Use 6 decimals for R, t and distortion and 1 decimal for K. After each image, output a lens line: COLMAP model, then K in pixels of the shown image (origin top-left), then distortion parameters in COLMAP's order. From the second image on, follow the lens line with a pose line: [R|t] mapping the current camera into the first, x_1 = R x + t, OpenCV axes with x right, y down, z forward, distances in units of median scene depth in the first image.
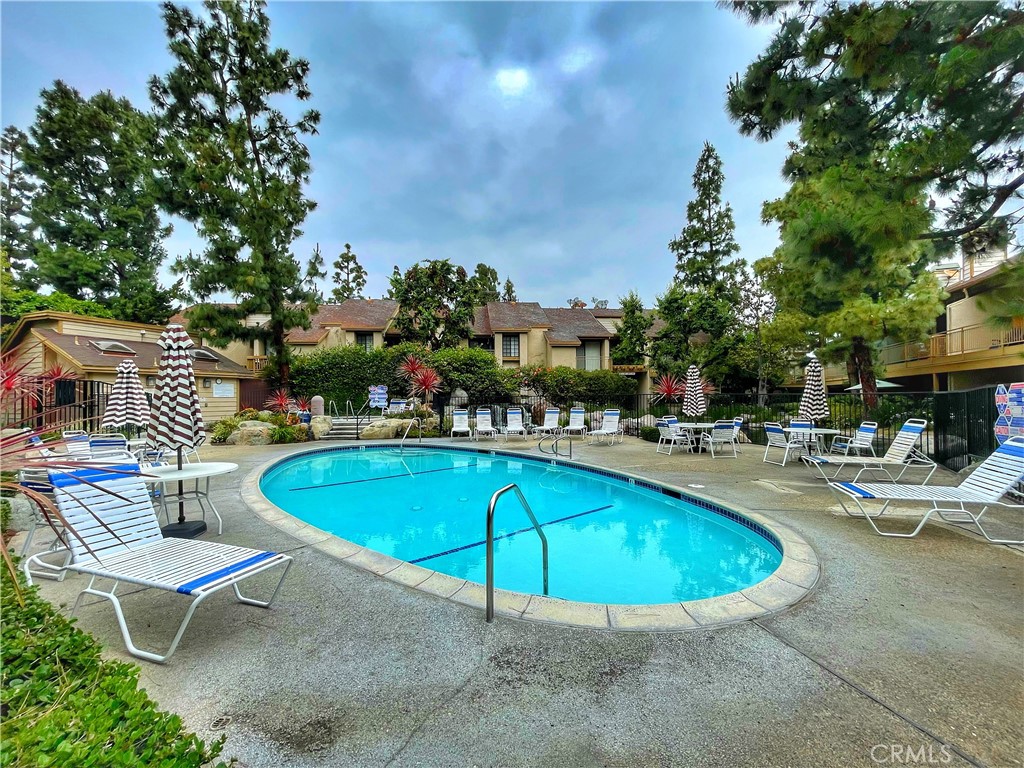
lens RADIAL K [[415.3, 0, 511.5], [0, 415.3, 380.8], [0, 0, 1]] dist [0.003842, -0.001042]
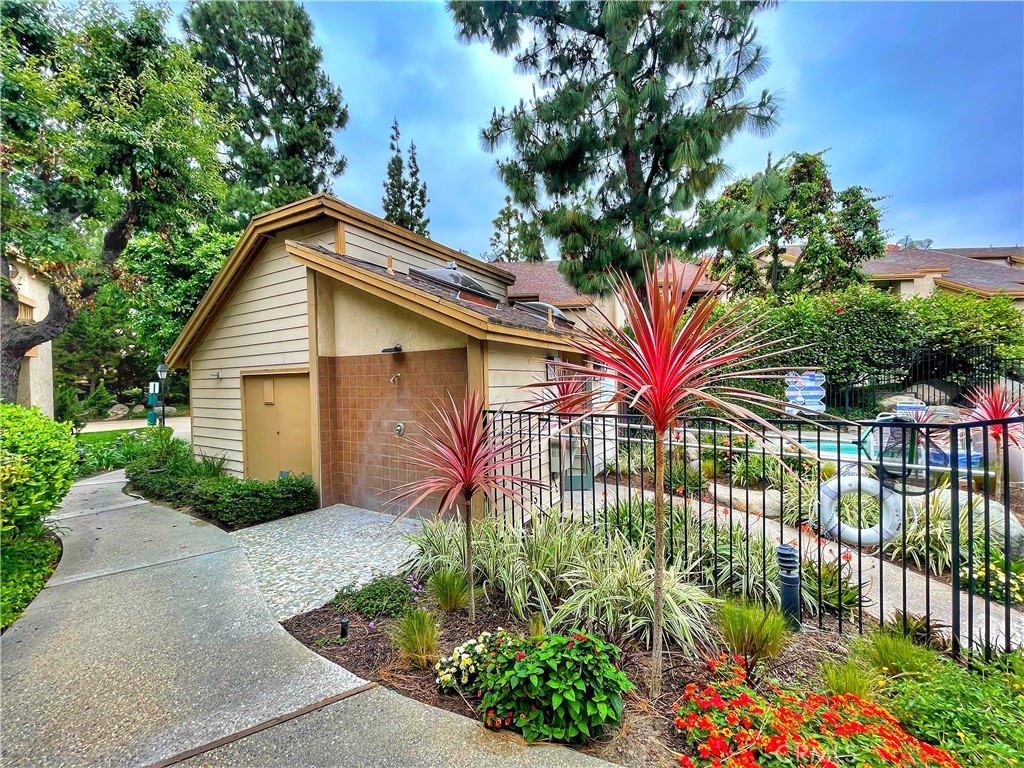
lens RADIAL K [[415.3, 0, 513.5], [0, 415.3, 385.7], [0, 0, 1]] dist [0.003842, -0.001042]
pose [[0.989341, -0.003594, -0.145570, -0.397970], [0.010363, 0.998898, 0.045773, 0.000142], [0.145245, -0.046794, 0.988288, 0.283044]]
